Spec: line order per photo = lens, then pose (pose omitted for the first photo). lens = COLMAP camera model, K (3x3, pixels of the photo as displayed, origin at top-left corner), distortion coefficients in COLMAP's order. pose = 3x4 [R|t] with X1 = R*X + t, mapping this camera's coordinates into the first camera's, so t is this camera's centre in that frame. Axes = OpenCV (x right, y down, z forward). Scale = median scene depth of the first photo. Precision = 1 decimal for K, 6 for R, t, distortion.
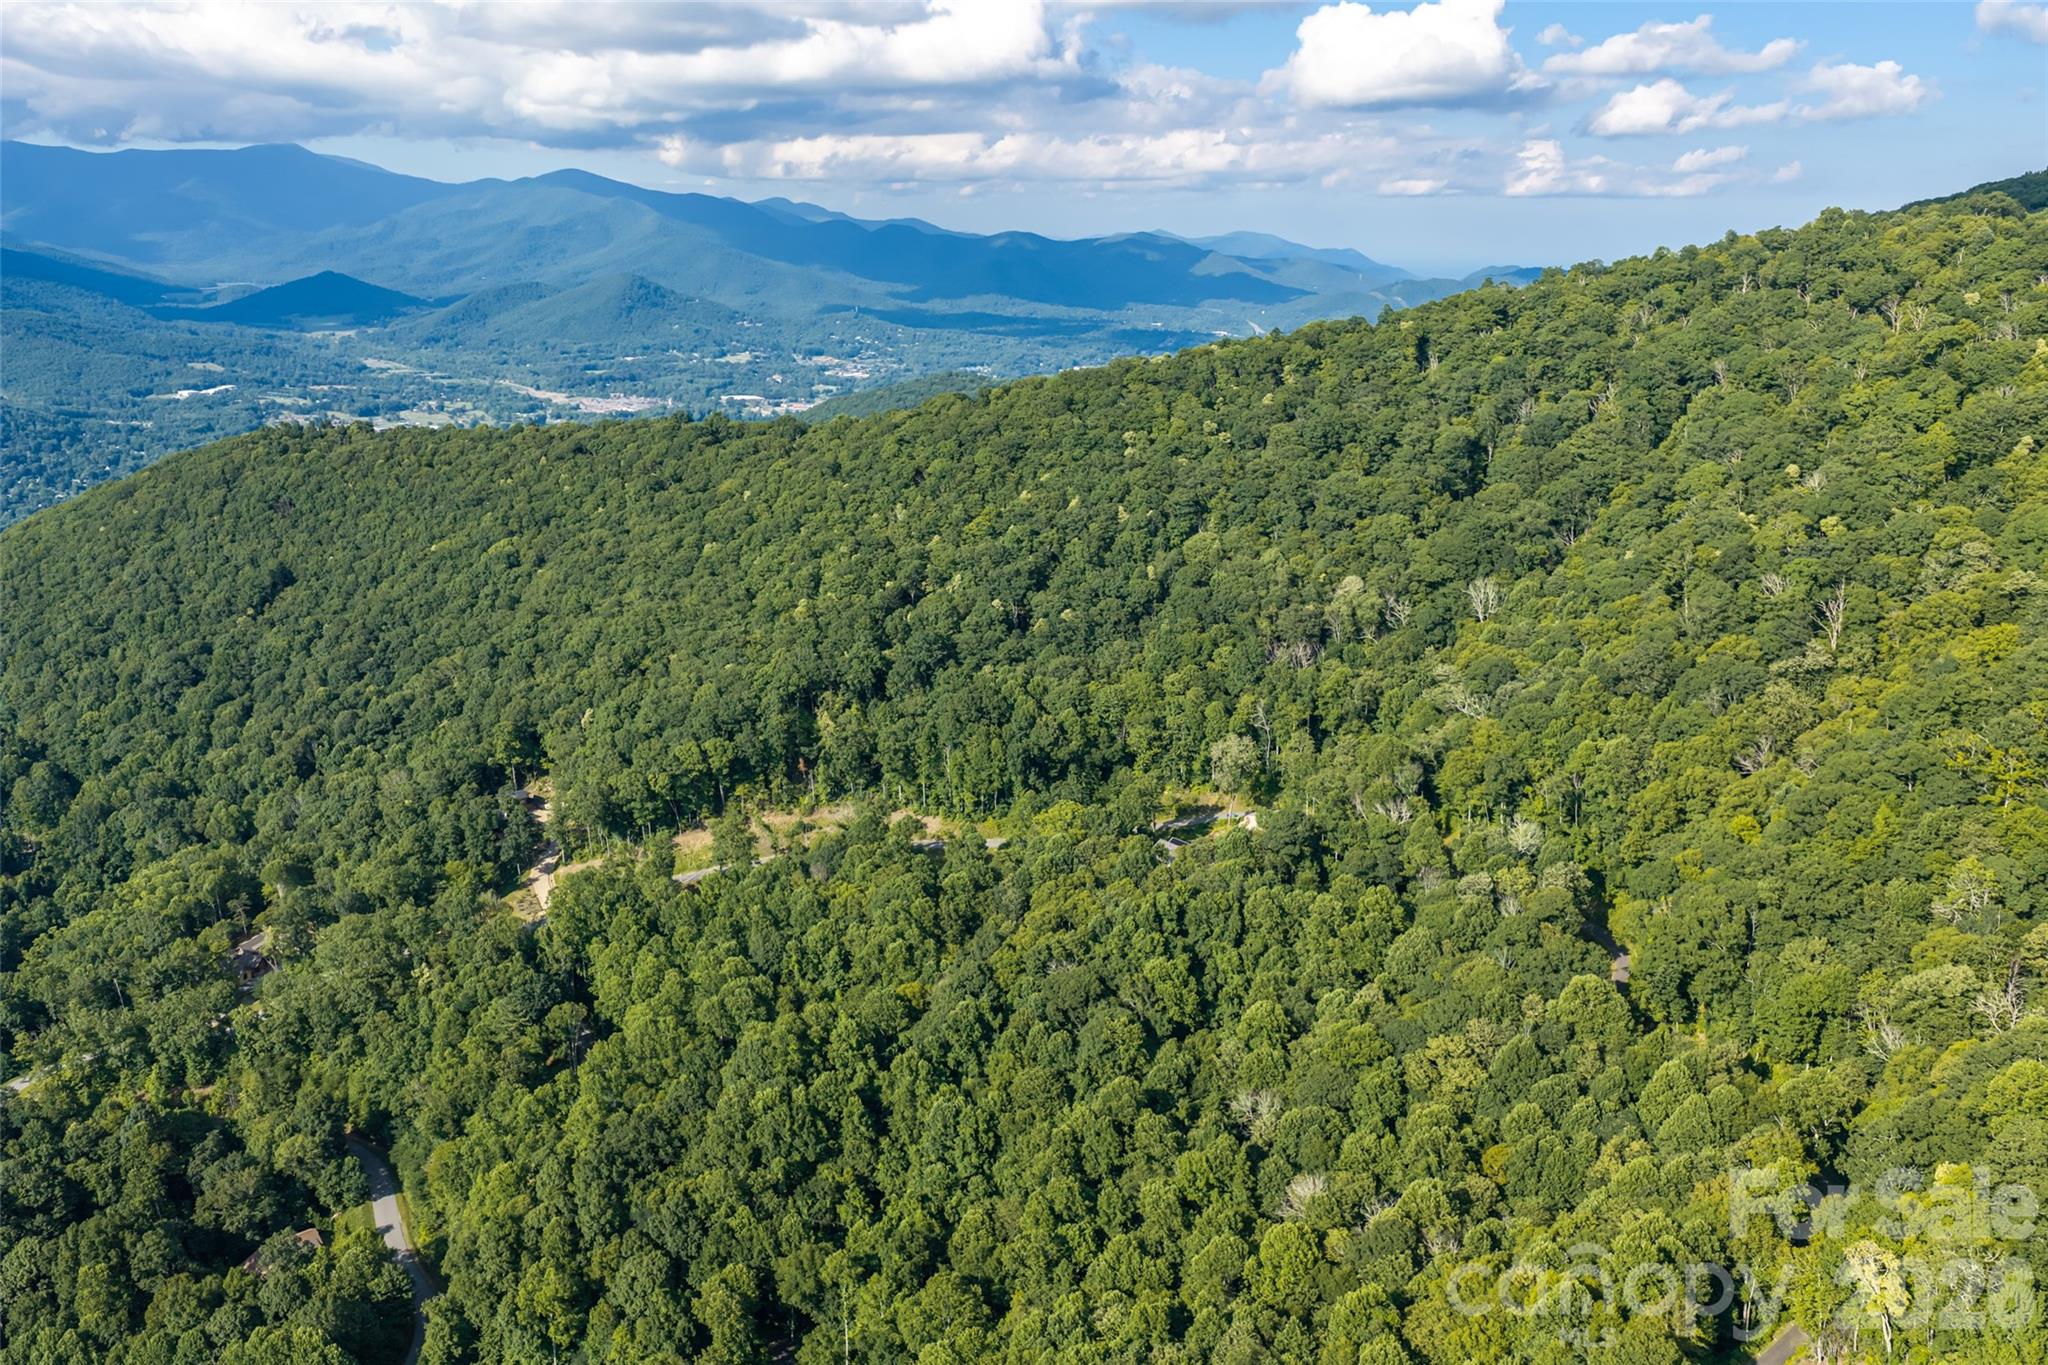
lens RADIAL K [[1875.9, 0, 1018.9], [0, 1875.9, 713.1], [0, 0, 1]] dist [0.076075, -0.085095]
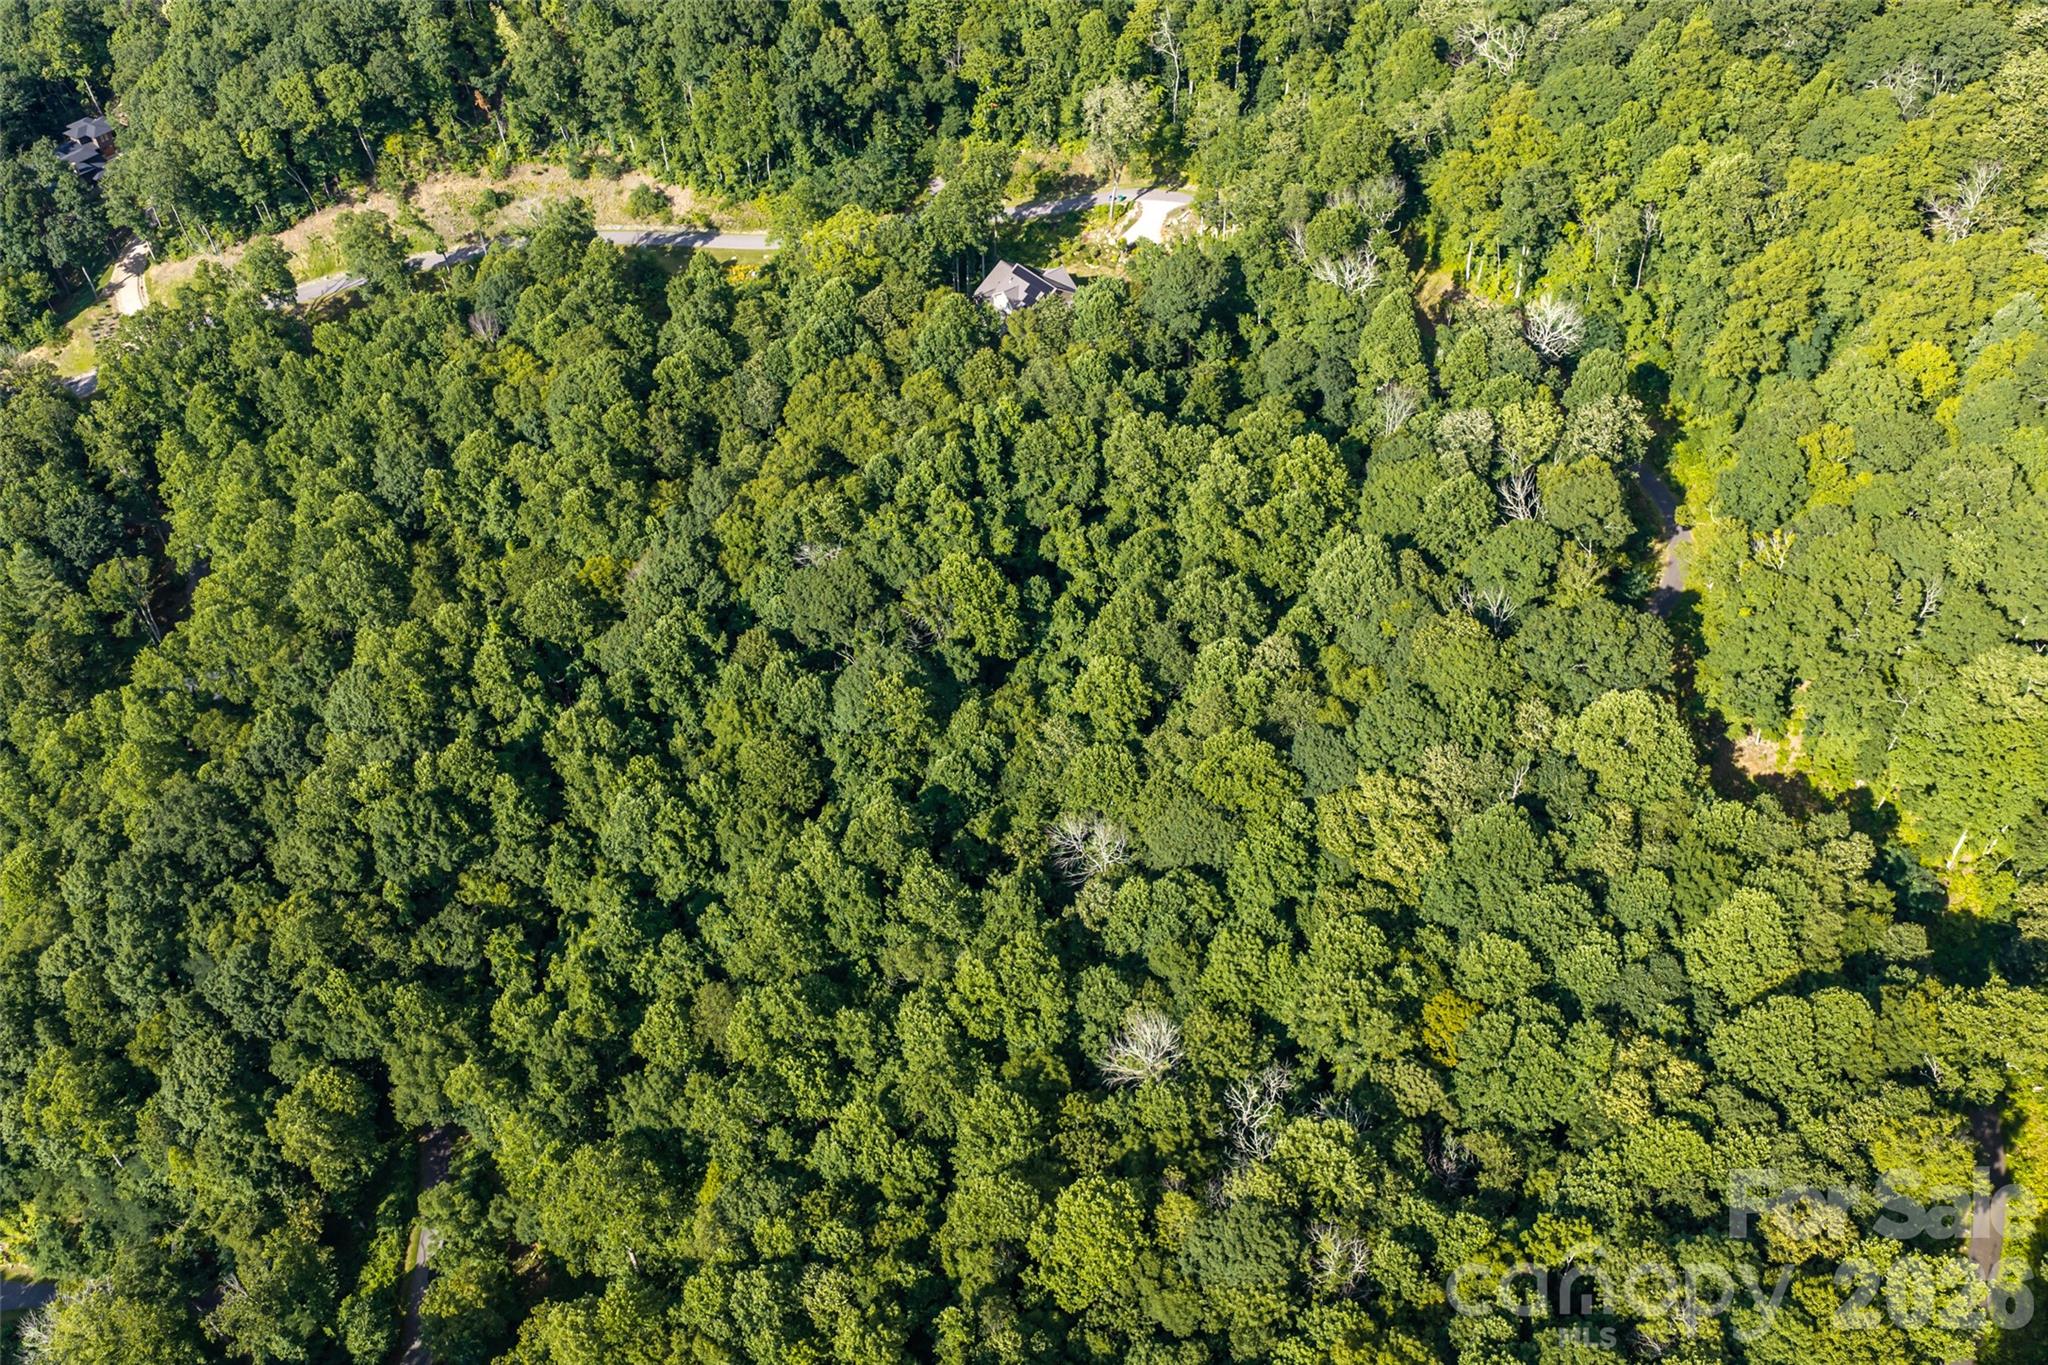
lens RADIAL K [[1727.2, 0, 1027.8], [0, 1727.2, 725.6], [0, 0, 1]] dist [0.026332, -0.025061]
pose [[0.999871, -0.015835, 0.002647, 0.087695], [0.012299, 0.861426, 0.507734, -0.109669], [-0.010320, -0.507636, 0.861510, 0.426849]]
